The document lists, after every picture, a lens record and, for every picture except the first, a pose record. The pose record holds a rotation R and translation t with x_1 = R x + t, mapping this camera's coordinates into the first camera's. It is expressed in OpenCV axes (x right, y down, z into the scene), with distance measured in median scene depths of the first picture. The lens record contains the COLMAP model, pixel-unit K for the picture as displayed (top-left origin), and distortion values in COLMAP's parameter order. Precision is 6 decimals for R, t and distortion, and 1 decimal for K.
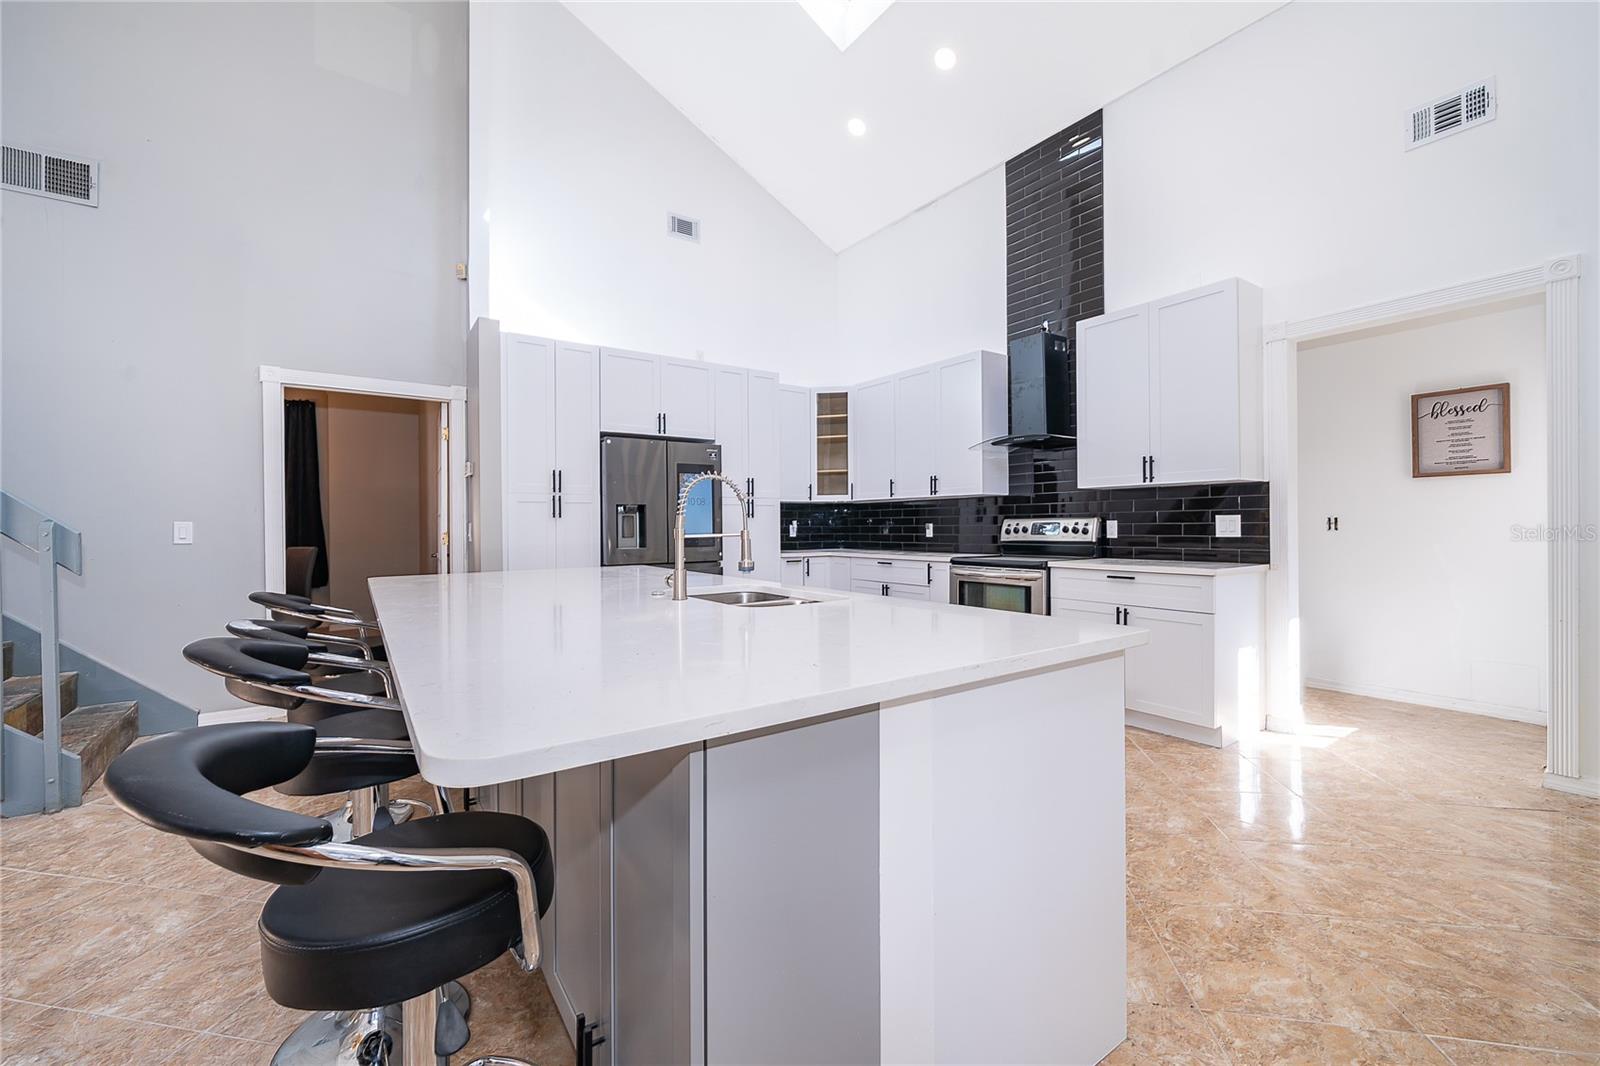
lens RADIAL K [[653.1, 0, 802.8], [0, 653.1, 526.6], [0, 0, 1]] dist [-0.000029, 0.000939]
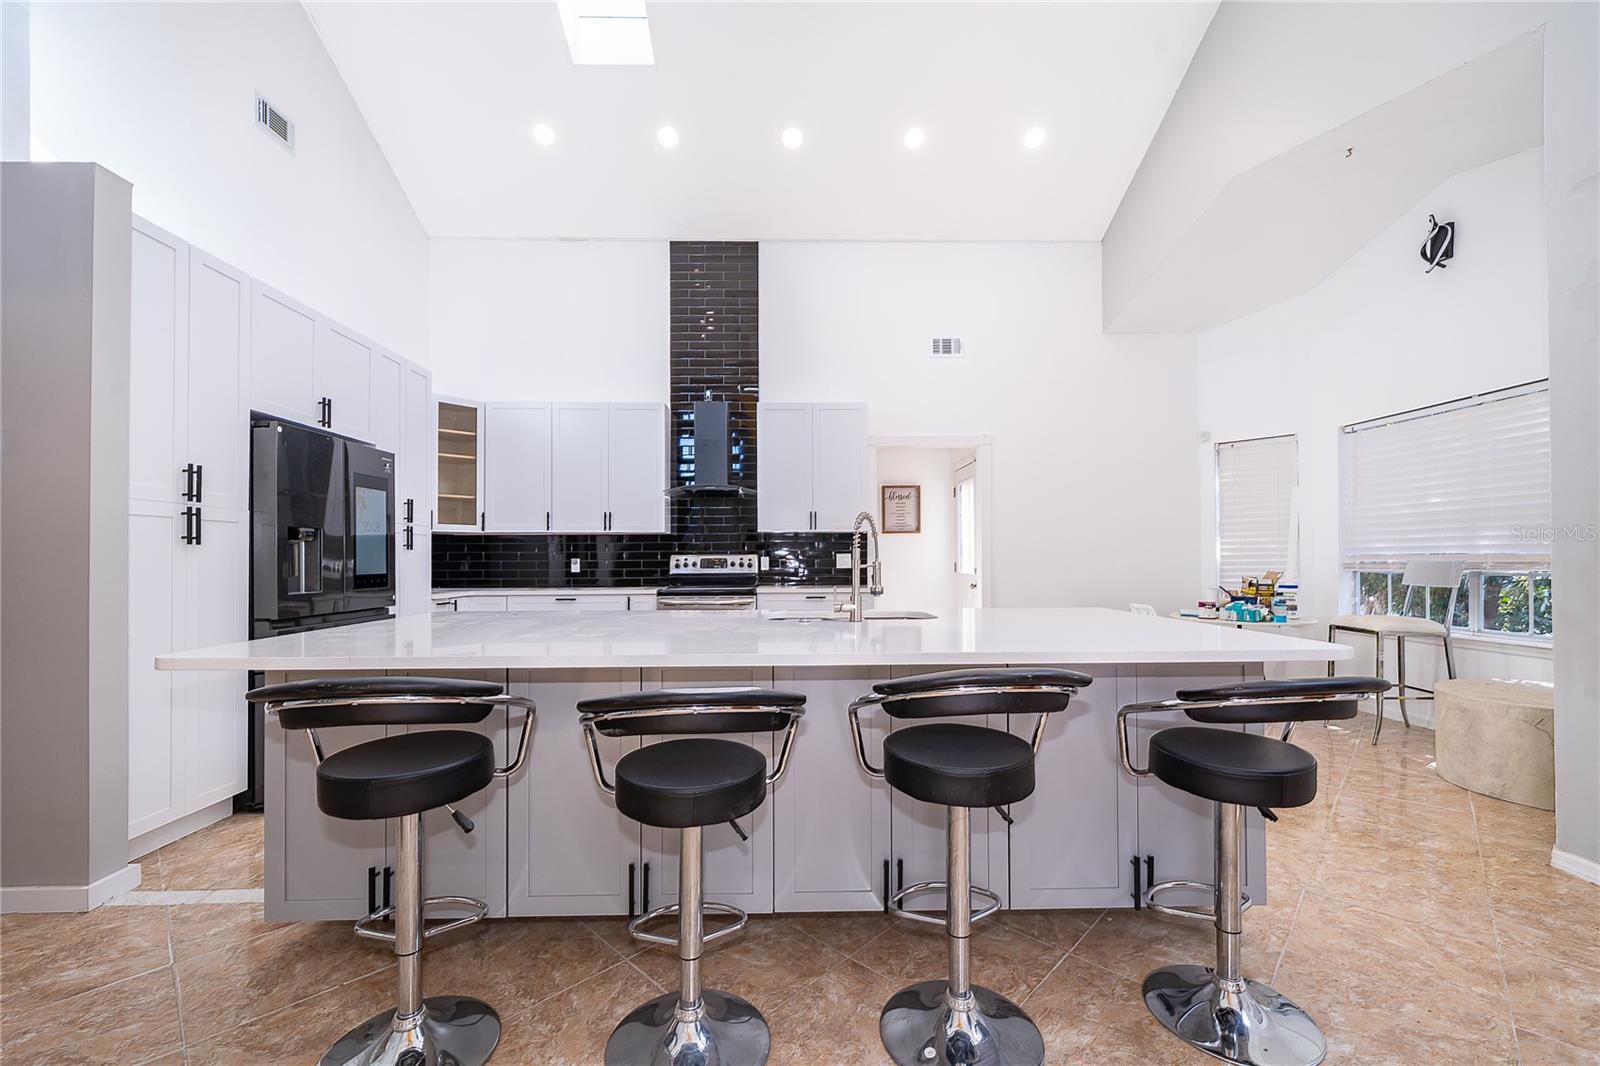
lens RADIAL K [[653.1, 0, 802.9], [0, 653.1, 554.8], [0, 0, 1]] dist [-0.000029, 0.000939]
pose [[0.548916, 0.011257, 0.835801, -0.552161], [0.001362, 0.999896, -0.014362, 0.005251], [-0.835876, 0.009022, 0.548844, 0.203897]]
